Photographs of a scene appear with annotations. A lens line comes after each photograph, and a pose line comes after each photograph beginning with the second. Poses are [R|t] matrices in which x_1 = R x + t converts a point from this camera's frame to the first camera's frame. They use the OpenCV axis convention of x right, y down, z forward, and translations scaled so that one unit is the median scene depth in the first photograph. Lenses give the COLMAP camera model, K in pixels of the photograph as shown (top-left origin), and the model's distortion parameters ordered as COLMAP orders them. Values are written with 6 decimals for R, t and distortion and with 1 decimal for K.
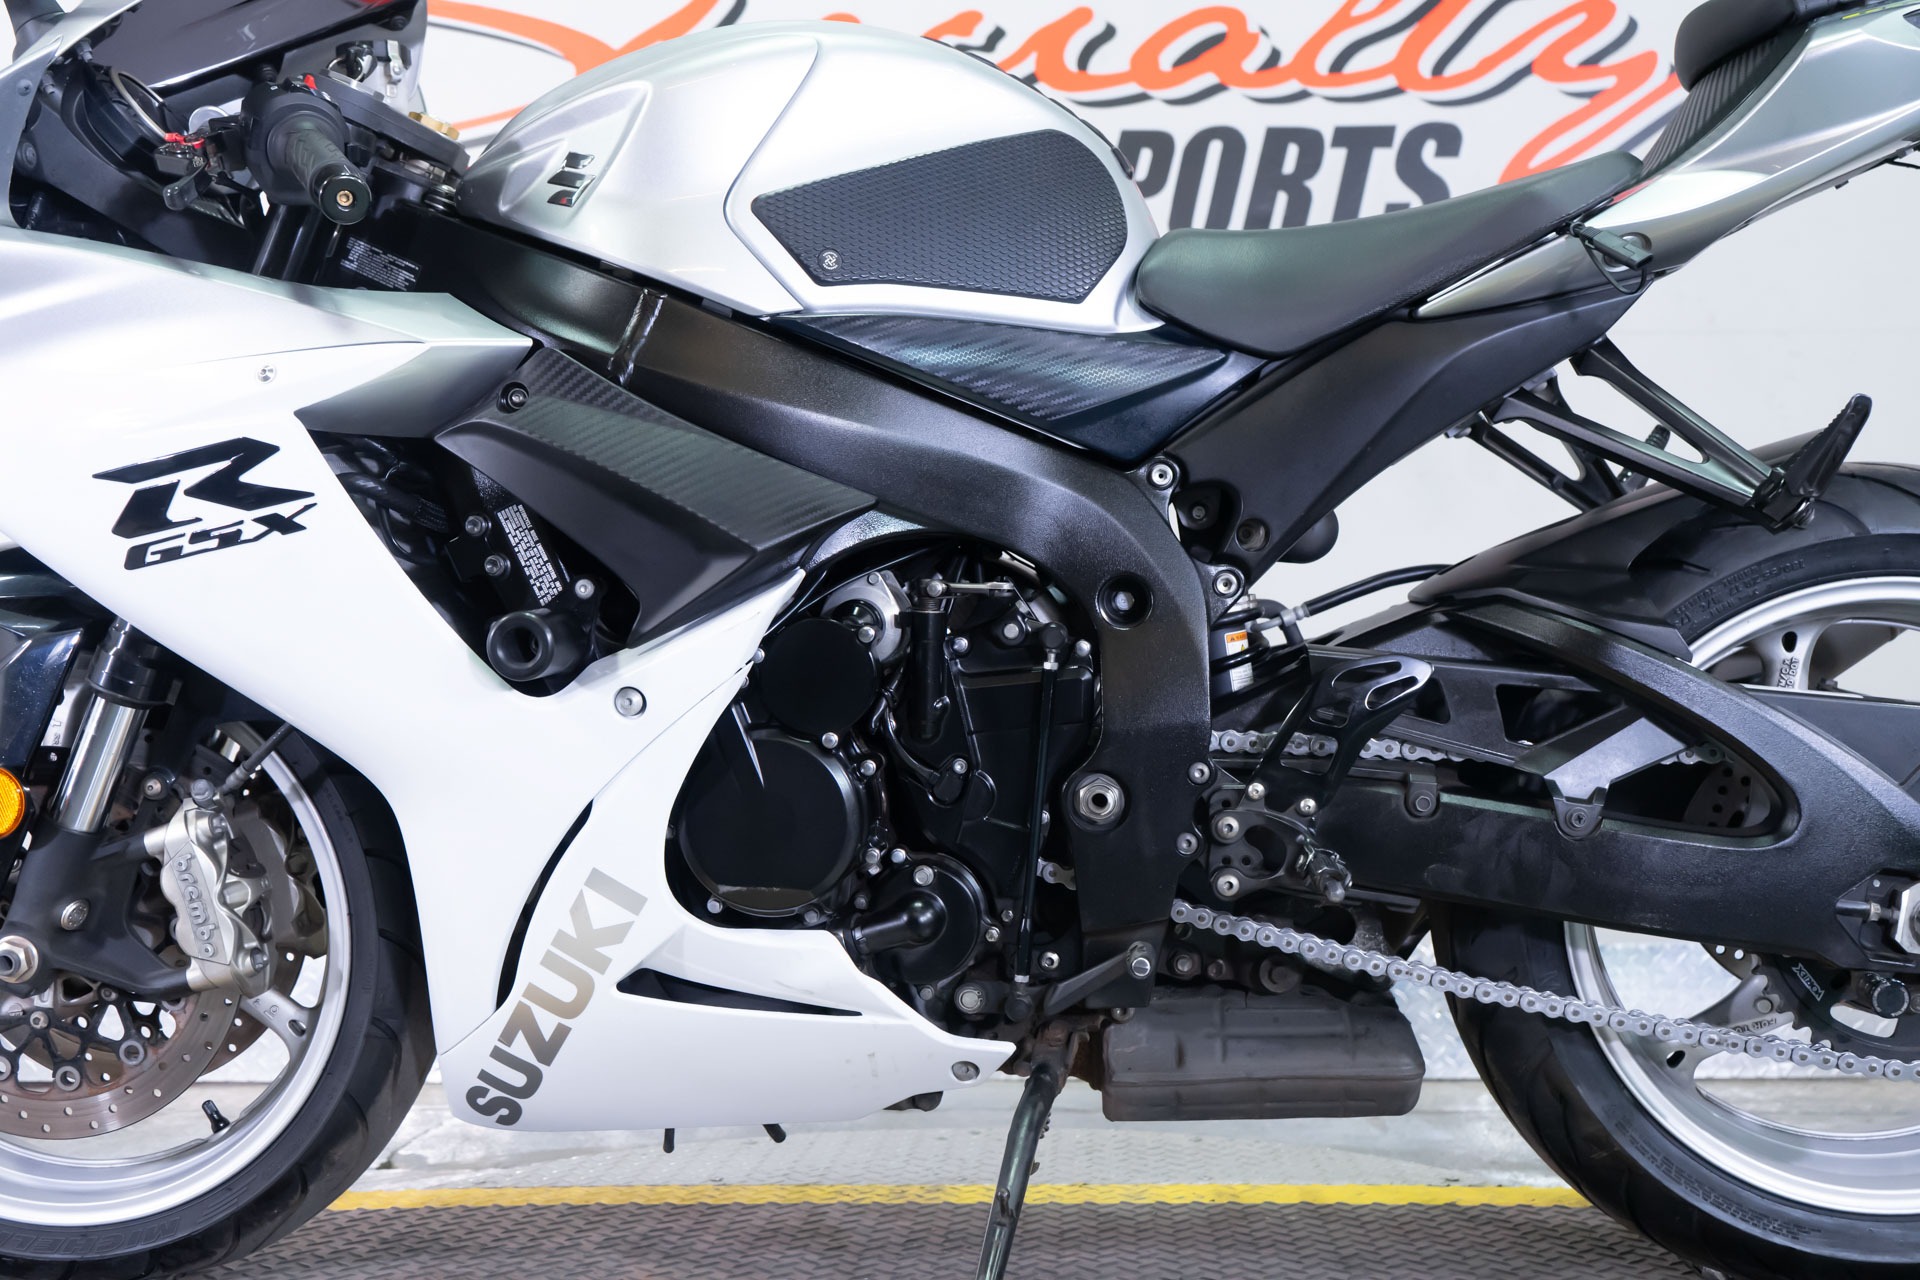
lens RADIAL K [[2022.0, 0, 980.8], [0, 2022.0, 632.9], [0, 0, 1]] dist [0.011696, 0.000000]
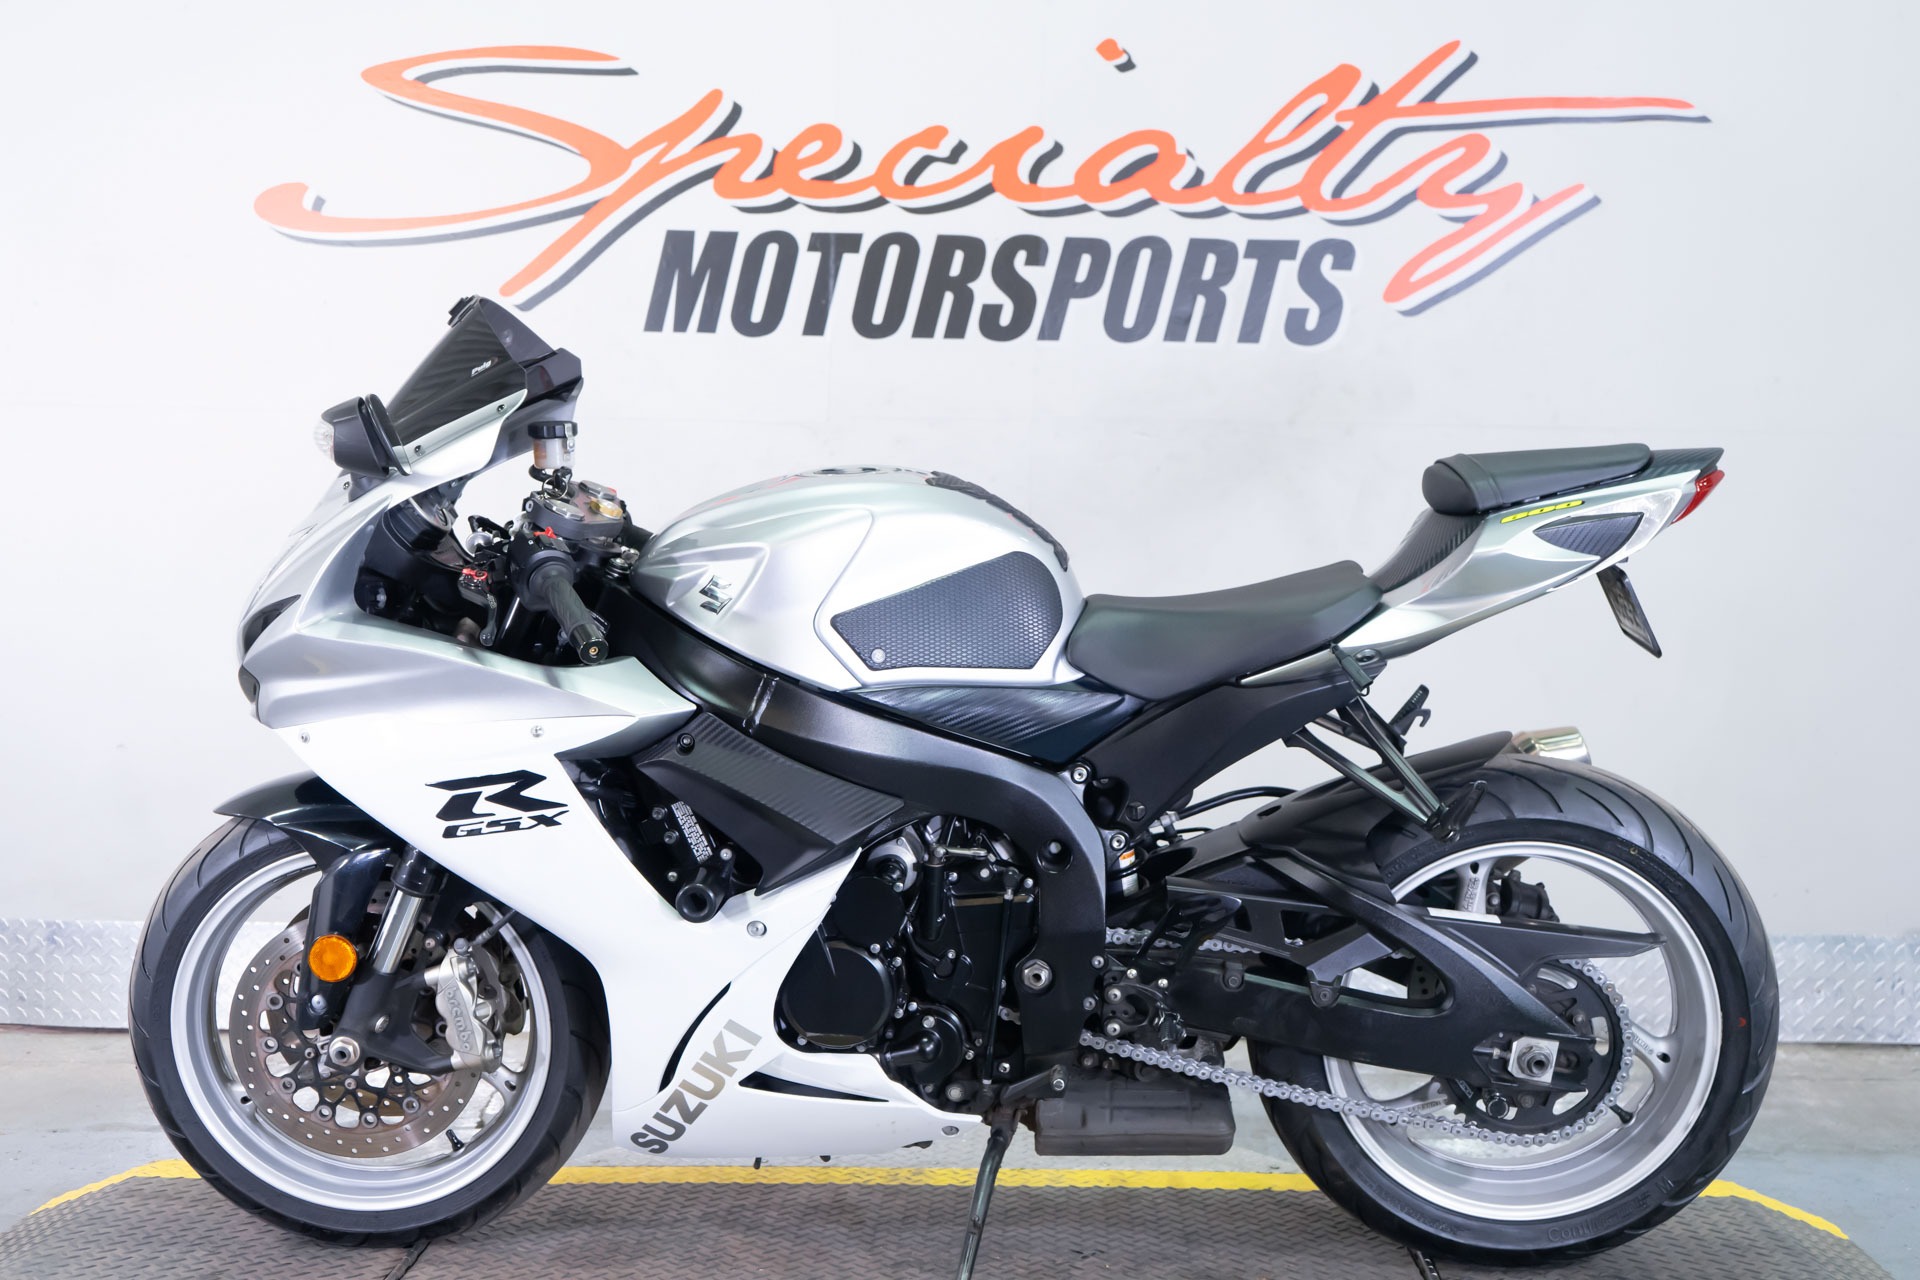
lens RADIAL K [[2375.3, 0, 971.6], [0, 2375.3, 623.2], [0, 0, 1]] dist [0.027285, 0.000000]
pose [[0.999314, 0.014608, 0.034017, -0.059461], [-0.018452, 0.993127, 0.115575, -0.394757], [-0.032095, -0.116123, 0.992716, -0.815872]]
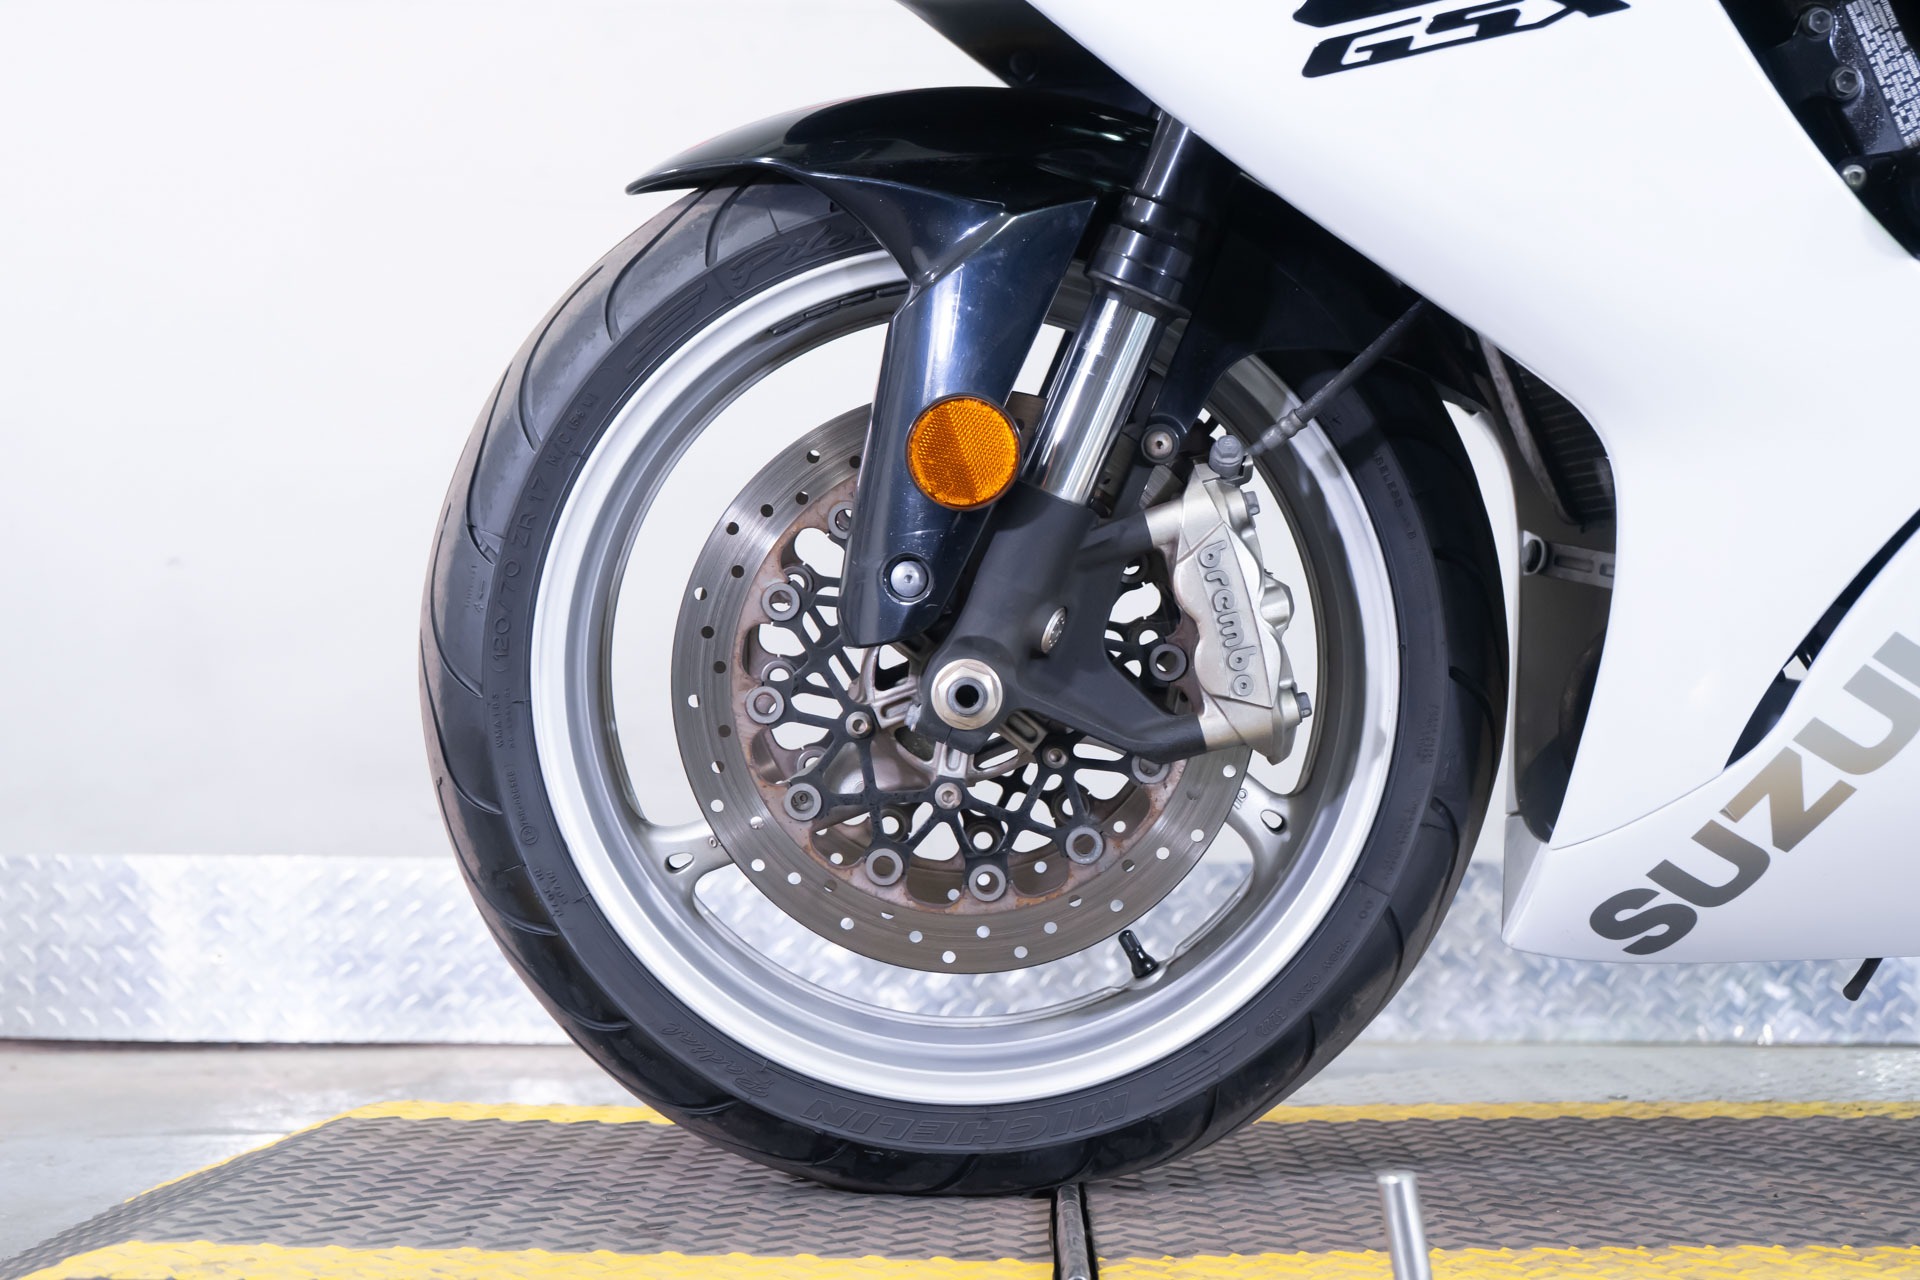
lens RADIAL K [[2696.1, 0, 1001.5], [0, 2696.1, 639.0], [0, 0, 1]] dist [0.013086, 0.000000]
pose [[0.998020, 0.011960, 0.061744, -0.524559], [-0.013381, 0.999654, 0.022650, 0.123103], [-0.061452, -0.023432, 0.997835, 0.108479]]
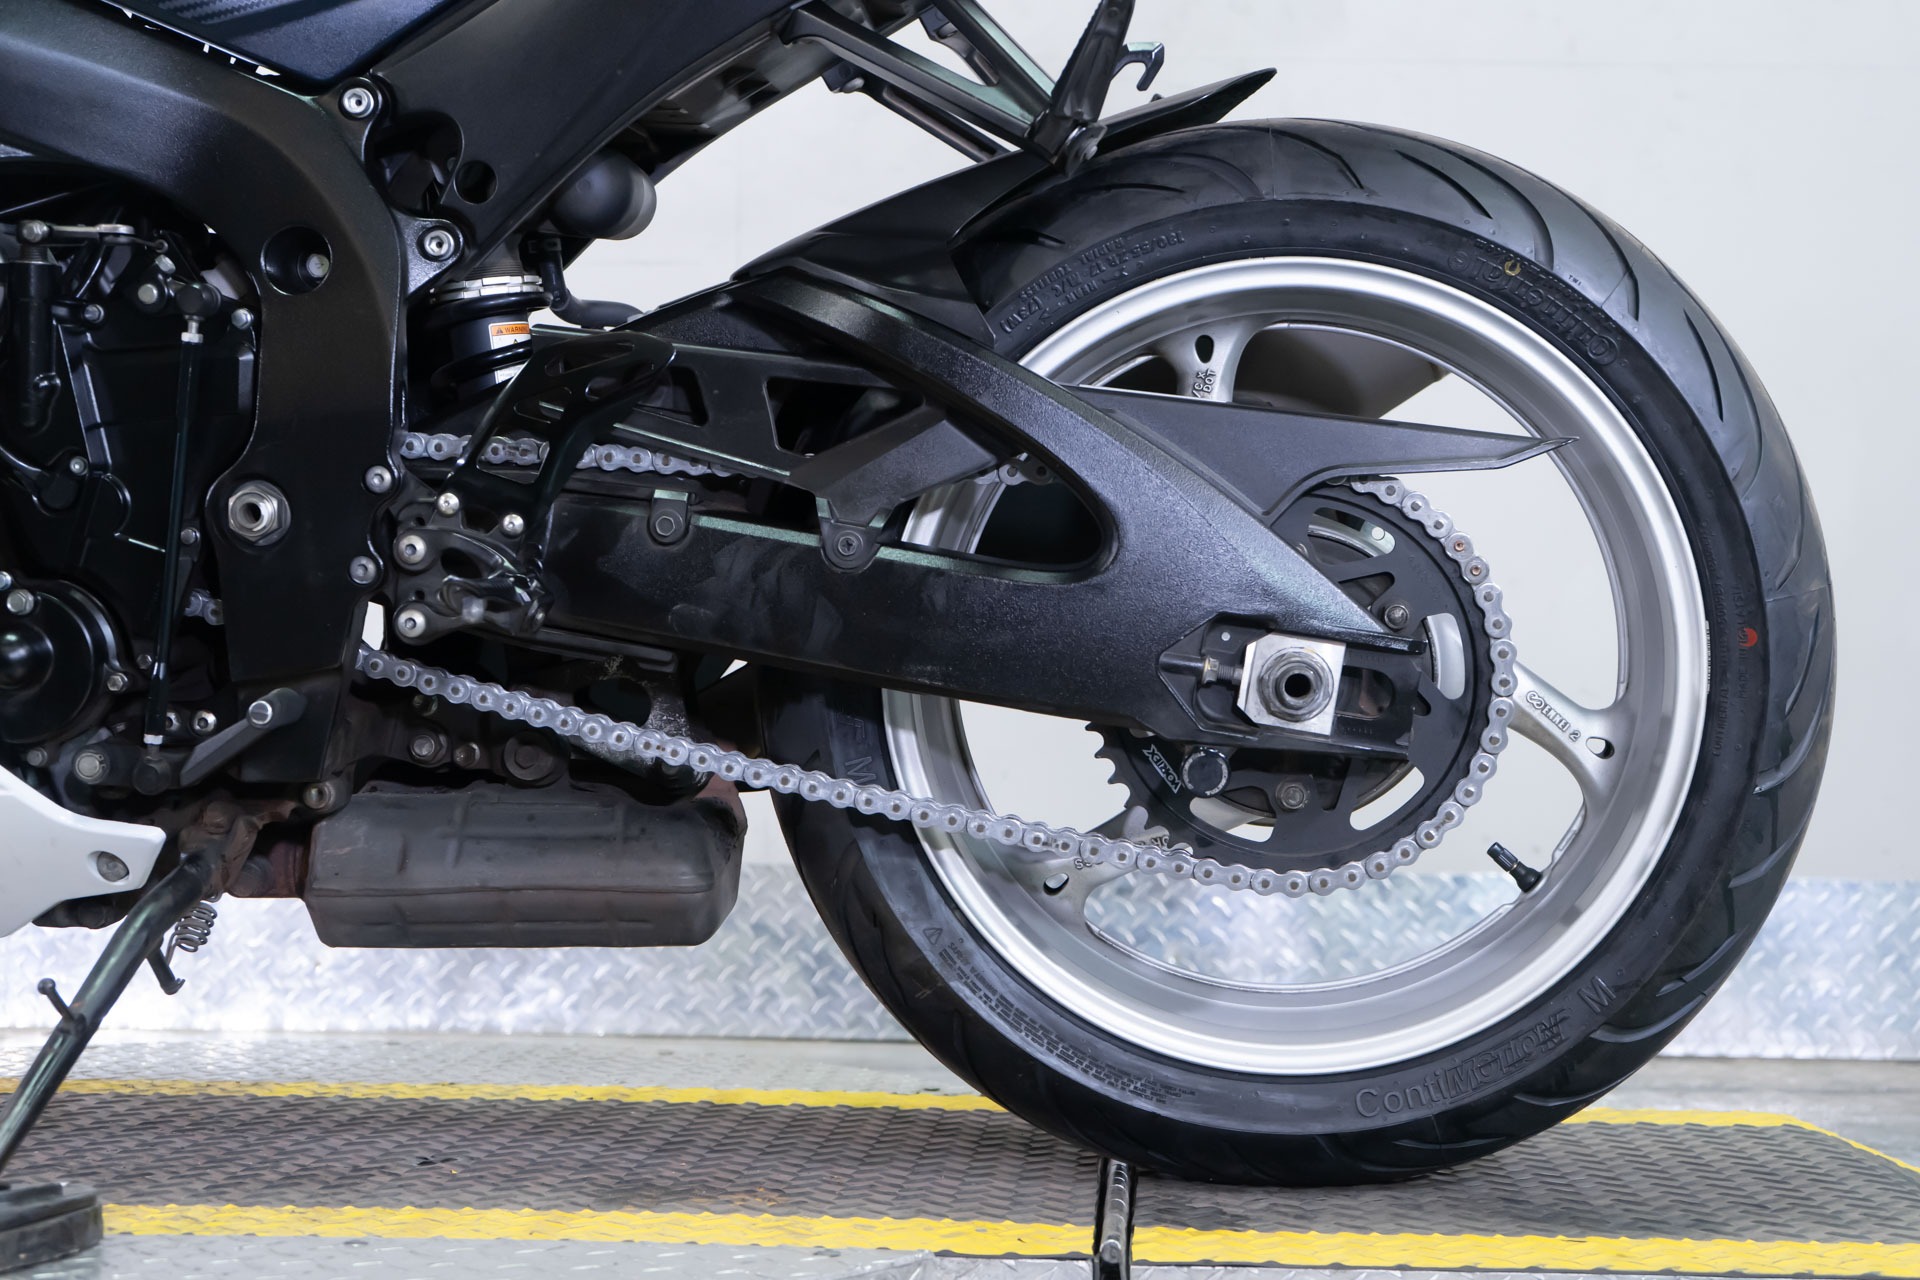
lens RADIAL K [[2756.7, 0, 988.3], [0, 2756.7, 607.4], [0, 0, 1]] dist [0.021990, 0.000000]
pose [[0.999704, 0.024232, -0.002000, 0.322423], [-0.024197, 0.999576, 0.016223, 0.089005], [0.002392, -0.016170, 0.999866, -0.060754]]
